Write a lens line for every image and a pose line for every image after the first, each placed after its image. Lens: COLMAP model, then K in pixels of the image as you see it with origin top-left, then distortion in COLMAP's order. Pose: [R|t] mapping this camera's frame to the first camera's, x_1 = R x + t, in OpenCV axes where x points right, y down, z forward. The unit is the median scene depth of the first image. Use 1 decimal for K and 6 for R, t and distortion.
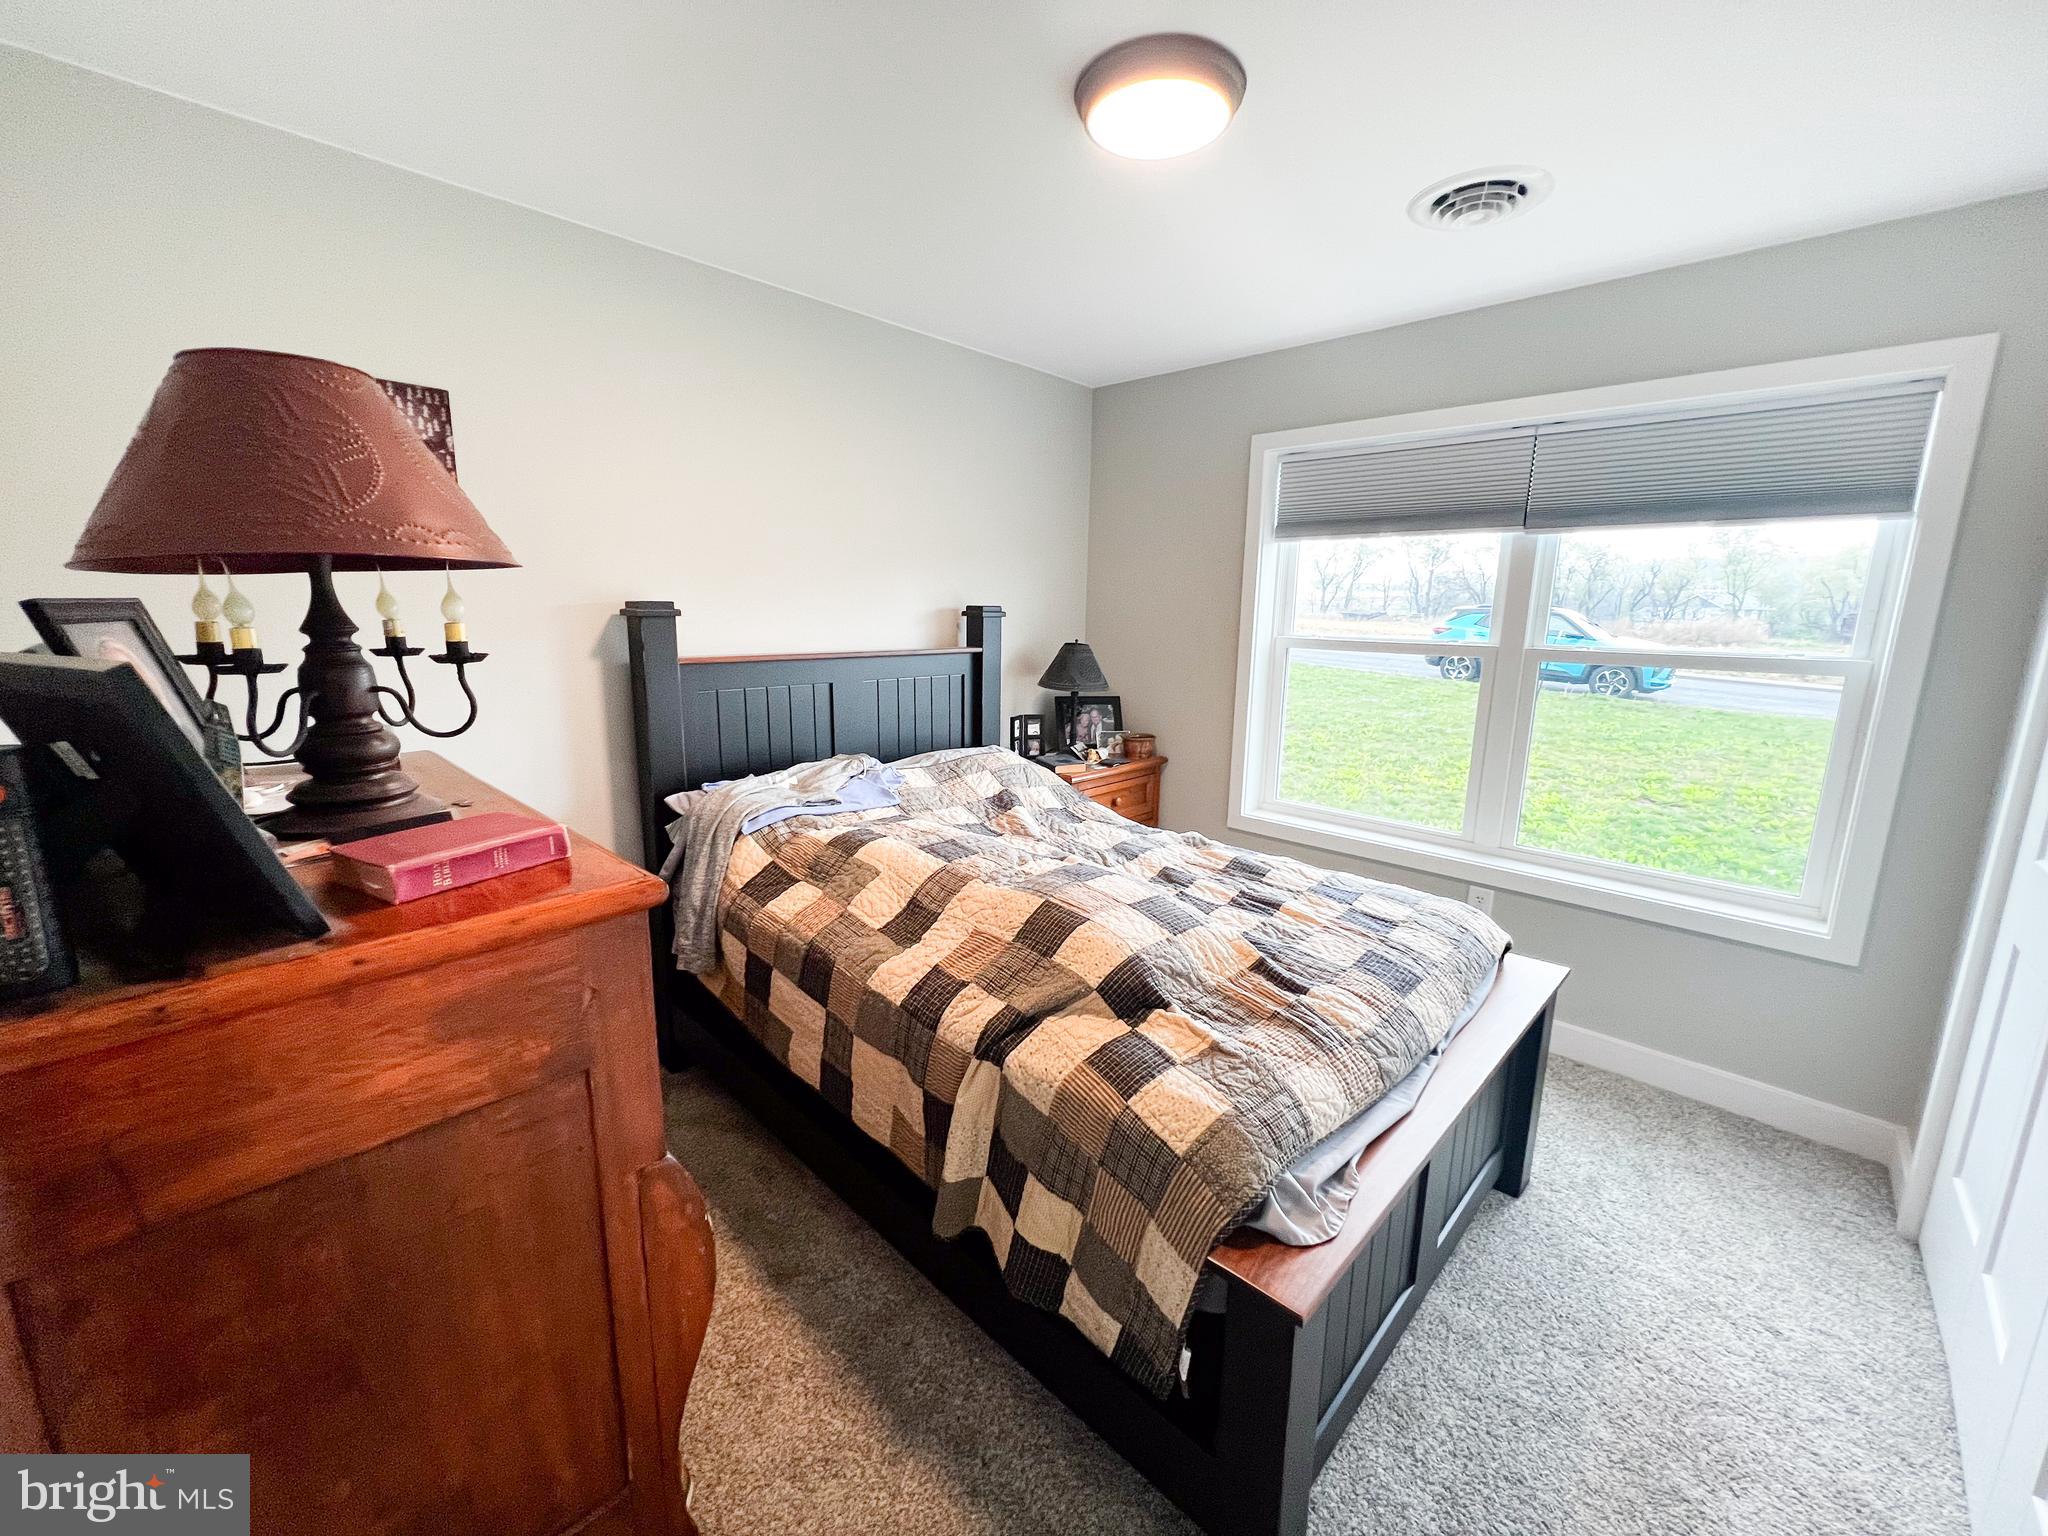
lens RADIAL K [[821.5, 0, 1021.4], [0, 821.5, 766.2], [0, 0, 1]] dist [-0.005347, 0.001245]
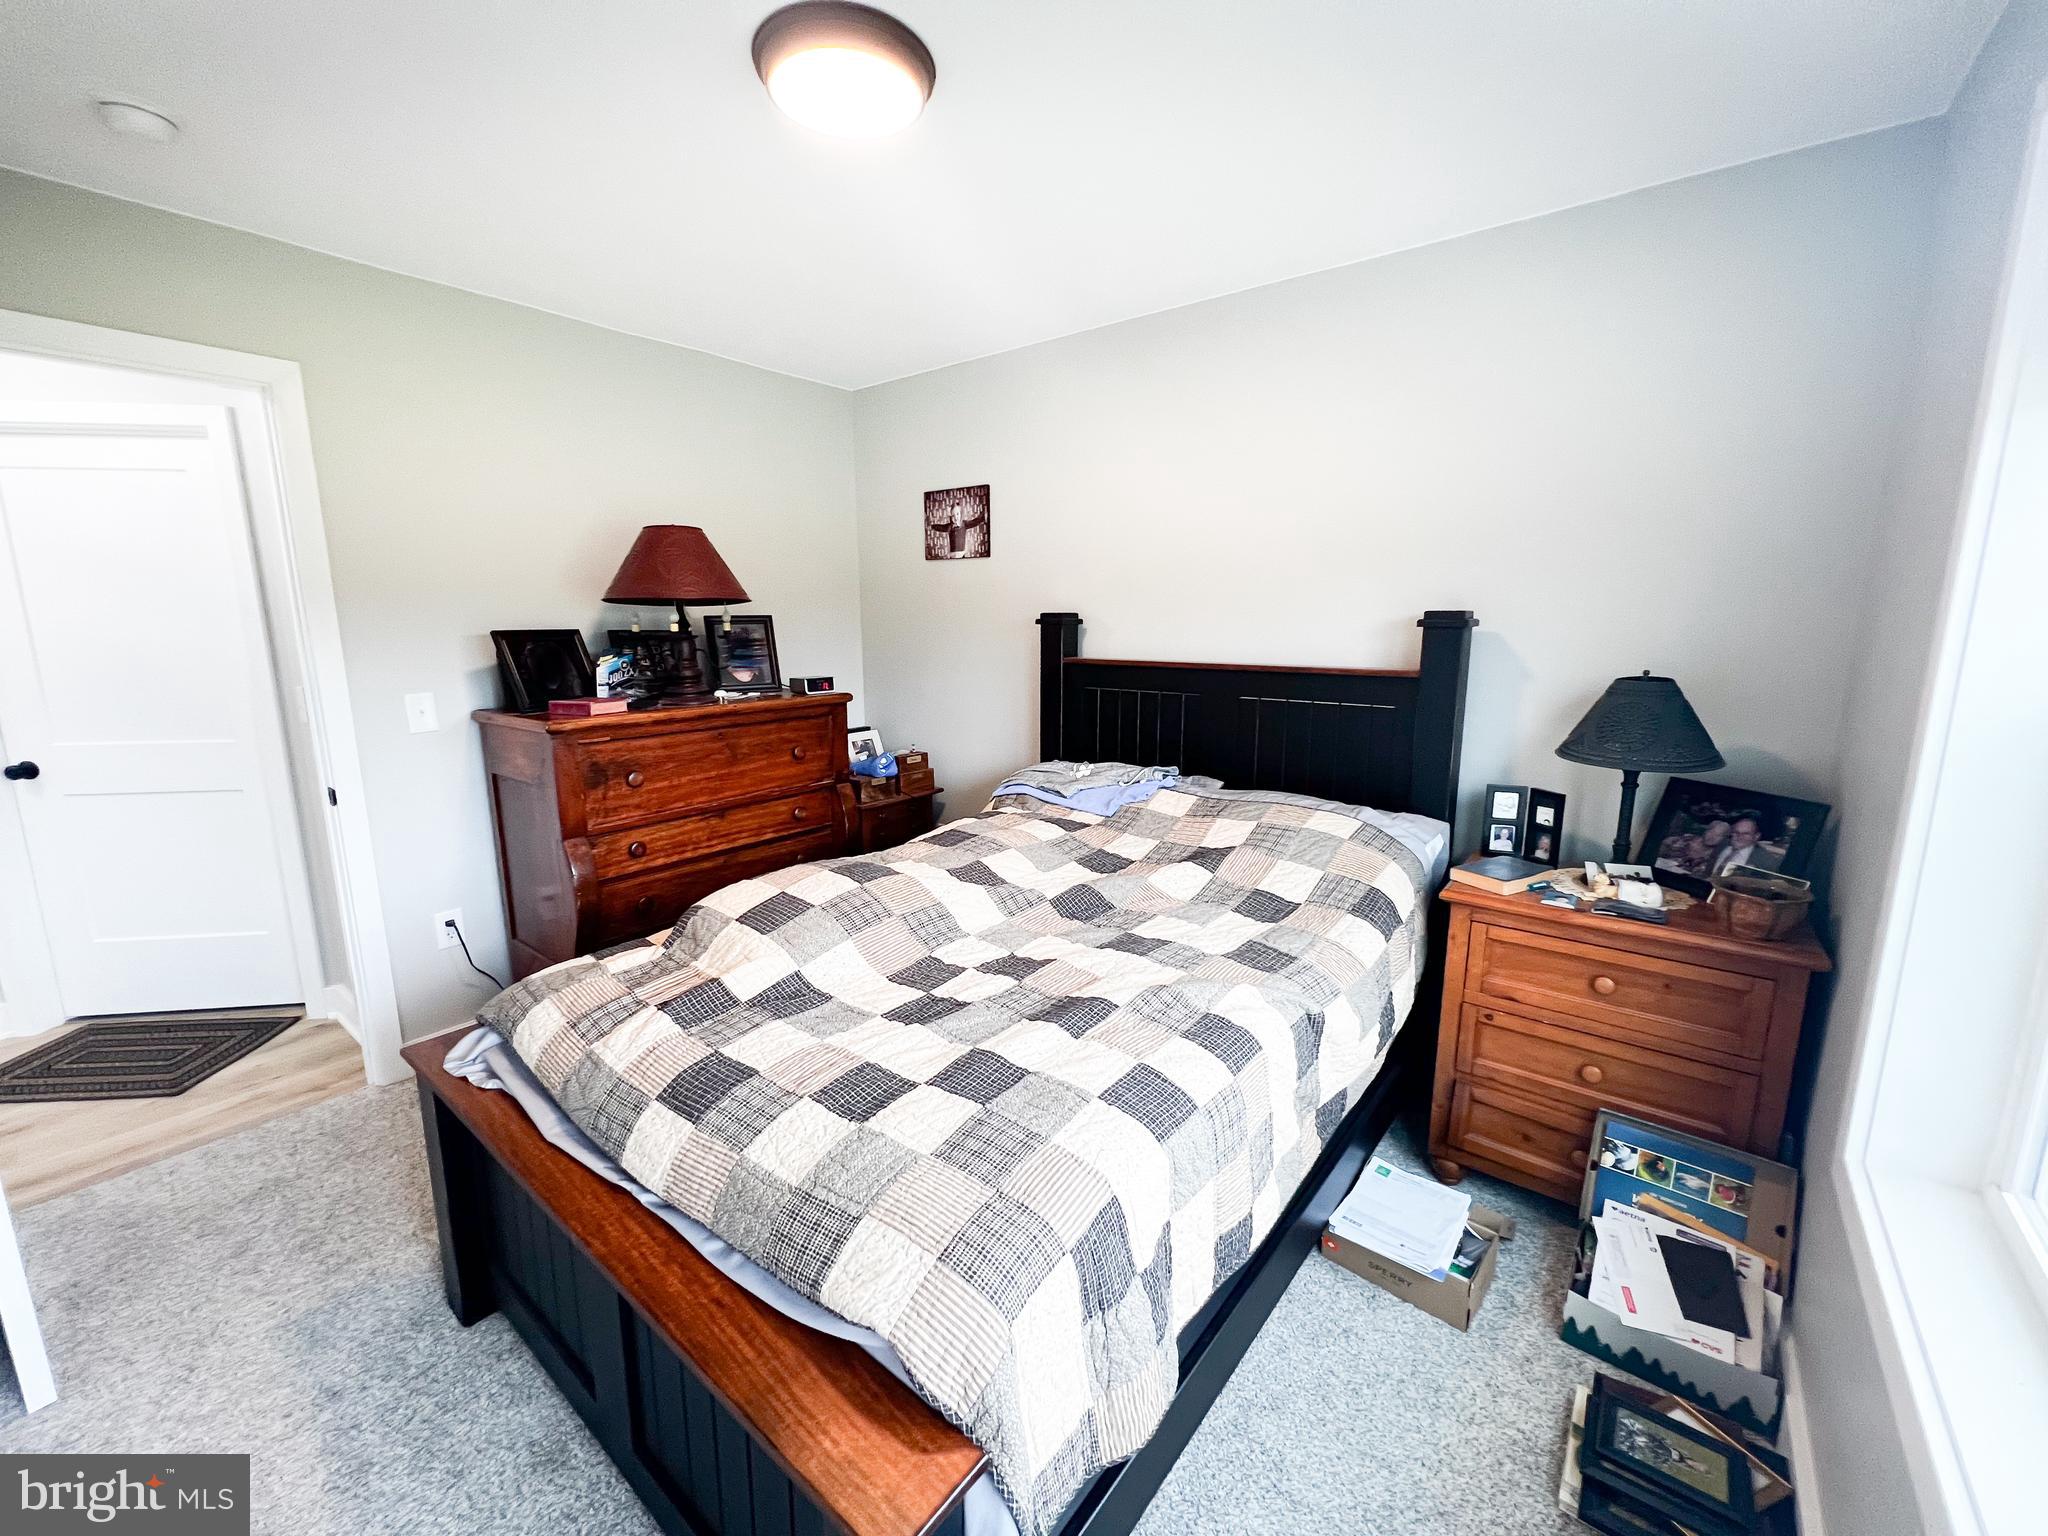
lens RADIAL K [[821.5, 0, 1020.1], [0, 821.5, 763.7], [0, 0, 1]] dist [-0.005347, 0.001245]
pose [[0.083252, 0.164618, -0.982838, 0.811562], [-0.185597, 0.971567, 0.147010, -0.141692], [0.979093, 0.170172, 0.111438, 0.798299]]
